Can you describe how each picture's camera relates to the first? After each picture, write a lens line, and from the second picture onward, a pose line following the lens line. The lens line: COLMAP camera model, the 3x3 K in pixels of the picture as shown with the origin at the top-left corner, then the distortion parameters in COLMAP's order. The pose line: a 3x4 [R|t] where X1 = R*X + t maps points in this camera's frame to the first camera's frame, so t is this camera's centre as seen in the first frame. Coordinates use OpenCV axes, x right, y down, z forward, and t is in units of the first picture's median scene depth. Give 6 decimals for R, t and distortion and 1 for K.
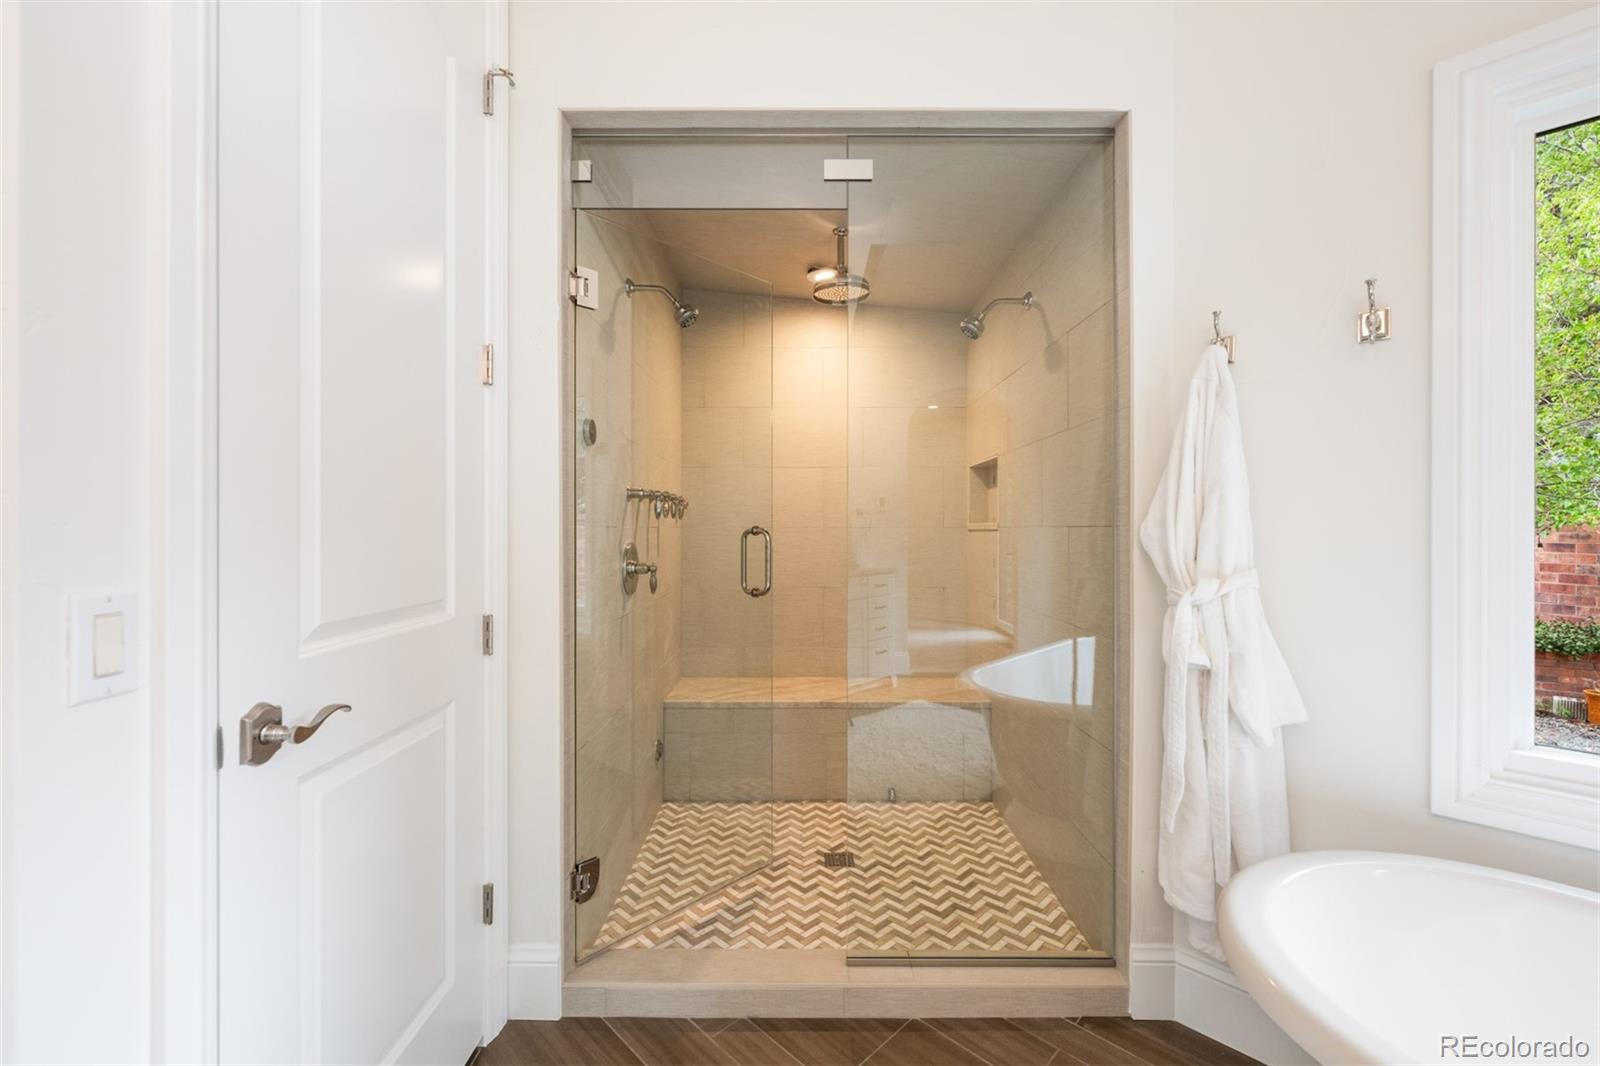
lens RADIAL K [[659.3, 0, 800.0], [0, 659.3, 533.0], [0, 0, 1]] dist [-0.000973, 0.000058]
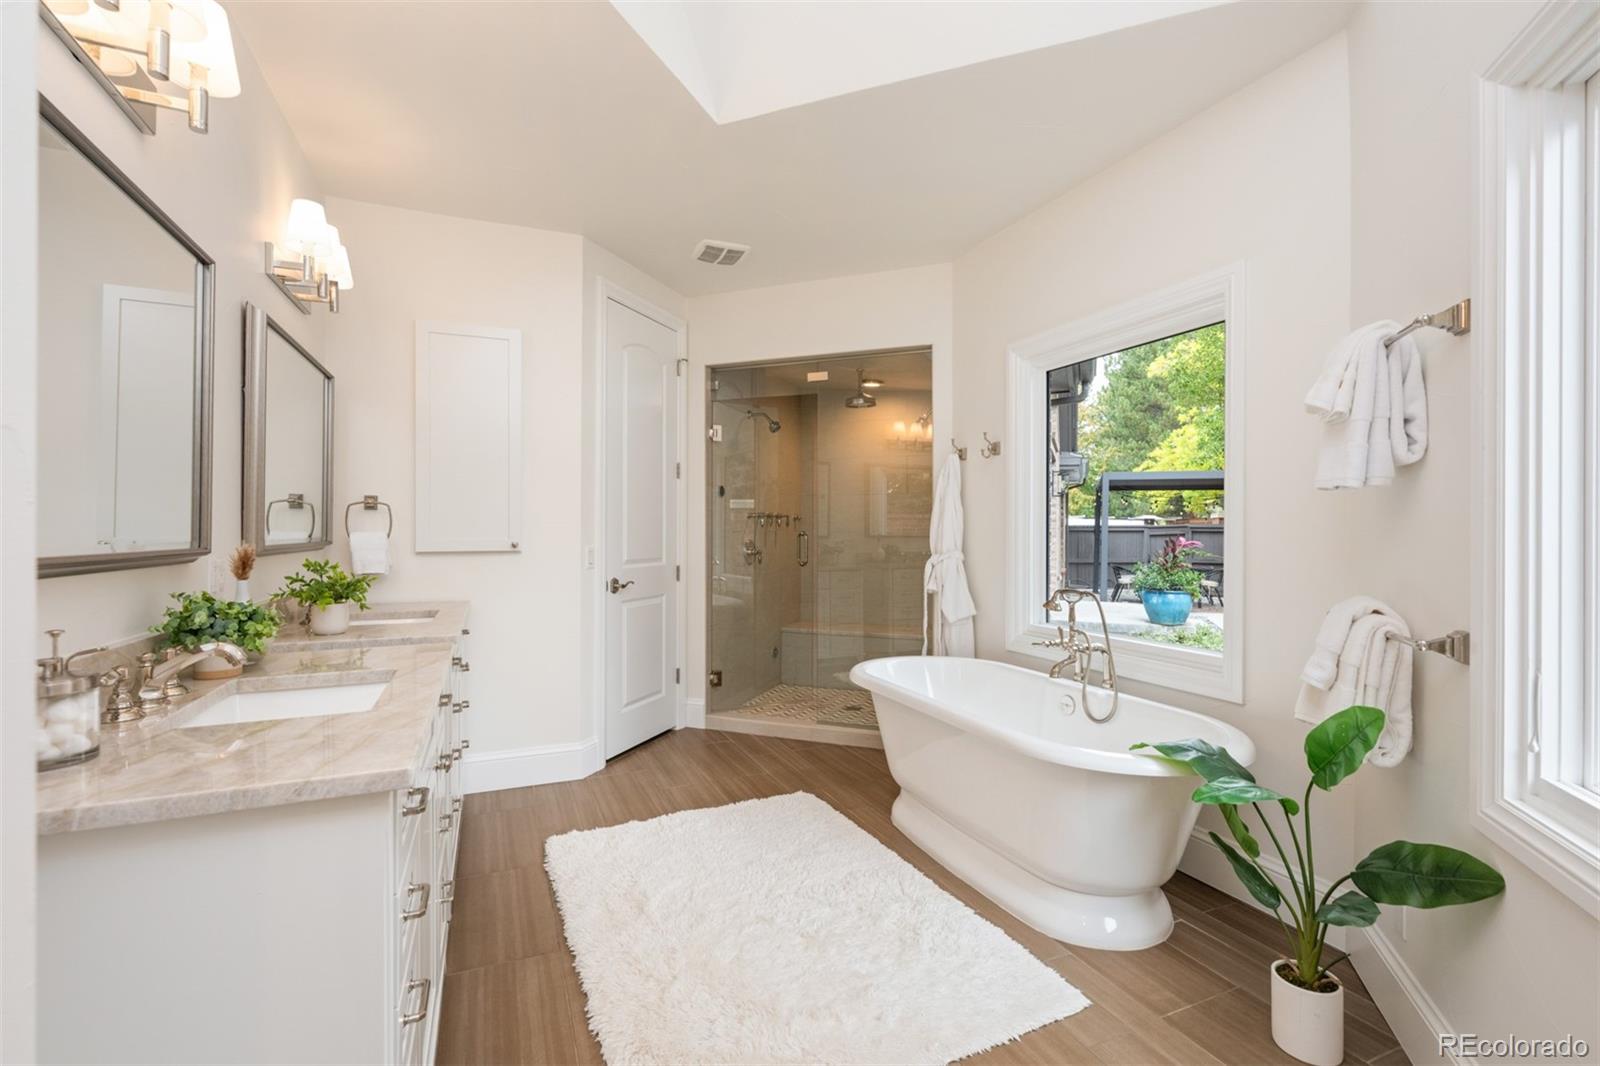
lens RADIAL K [[737.3, 0, 800.0], [0, 737.3, 533.0], [0, 0, 1]] dist [0.000083, -0.000040]
pose [[0.930442, 0.001914, -0.366434, 0.988866], [-0.002549, 0.999996, -0.001248, -0.002548], [0.366430, 0.002095, 0.930443, -1.458626]]
